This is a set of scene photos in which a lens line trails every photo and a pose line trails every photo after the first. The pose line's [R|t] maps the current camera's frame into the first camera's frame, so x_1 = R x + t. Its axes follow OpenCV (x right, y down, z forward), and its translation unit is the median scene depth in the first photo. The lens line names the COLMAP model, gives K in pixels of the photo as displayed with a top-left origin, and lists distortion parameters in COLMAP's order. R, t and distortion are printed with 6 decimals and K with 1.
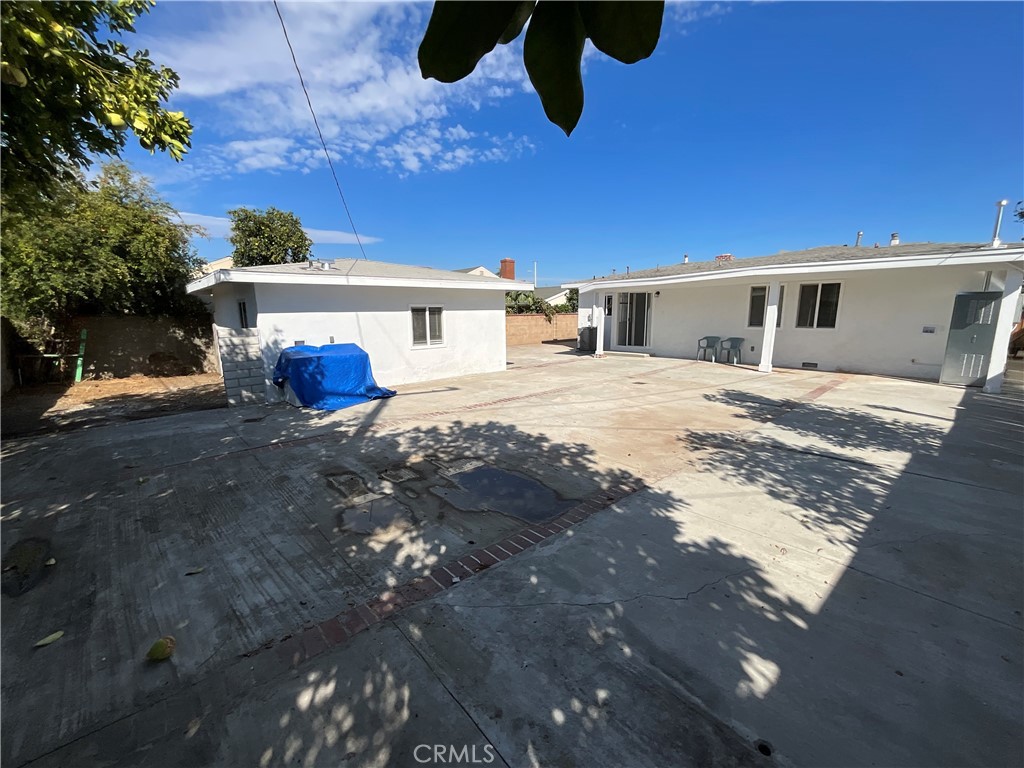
lens RADIAL K [[419.5, 0, 512.0], [0, 419.5, 384.0], [0, 0, 1]] dist [-0.001184, 0.000758]
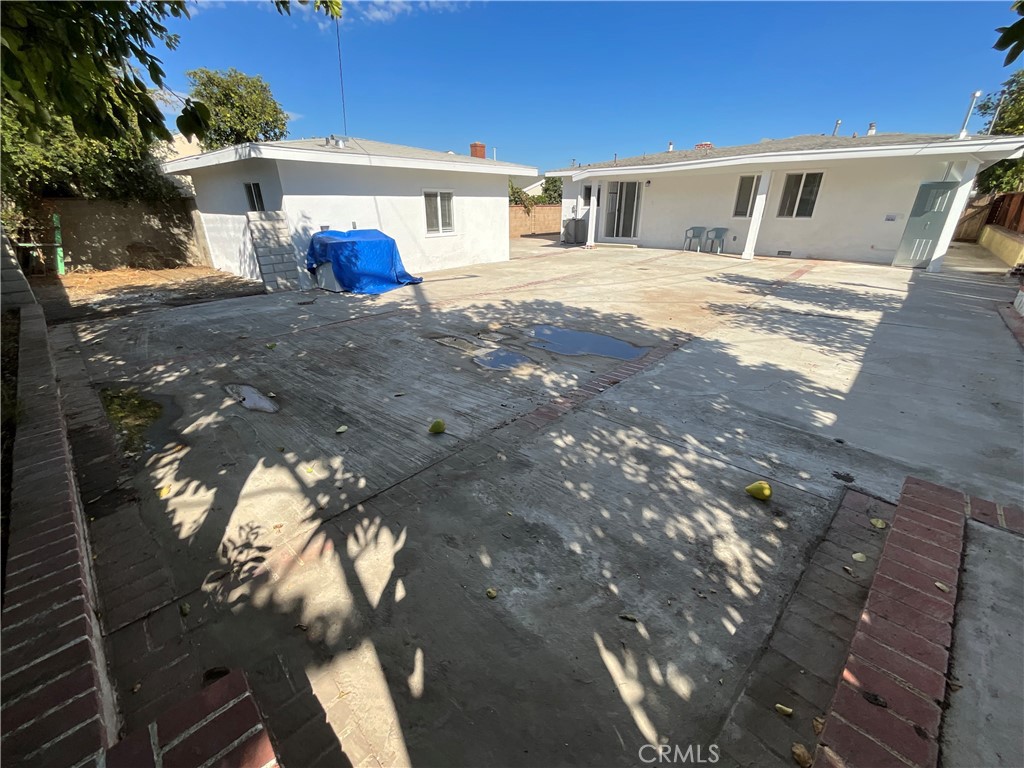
lens RADIAL K [[419.5, 0, 512.0], [0, 419.5, 384.0], [0, 0, 1]] dist [-0.001184, 0.000758]
pose [[0.993764, -0.036963, 0.105202, -0.206121], [0.012096, 0.973629, 0.227818, 0.046321], [-0.110849, -0.225124, 0.968004, -0.108660]]
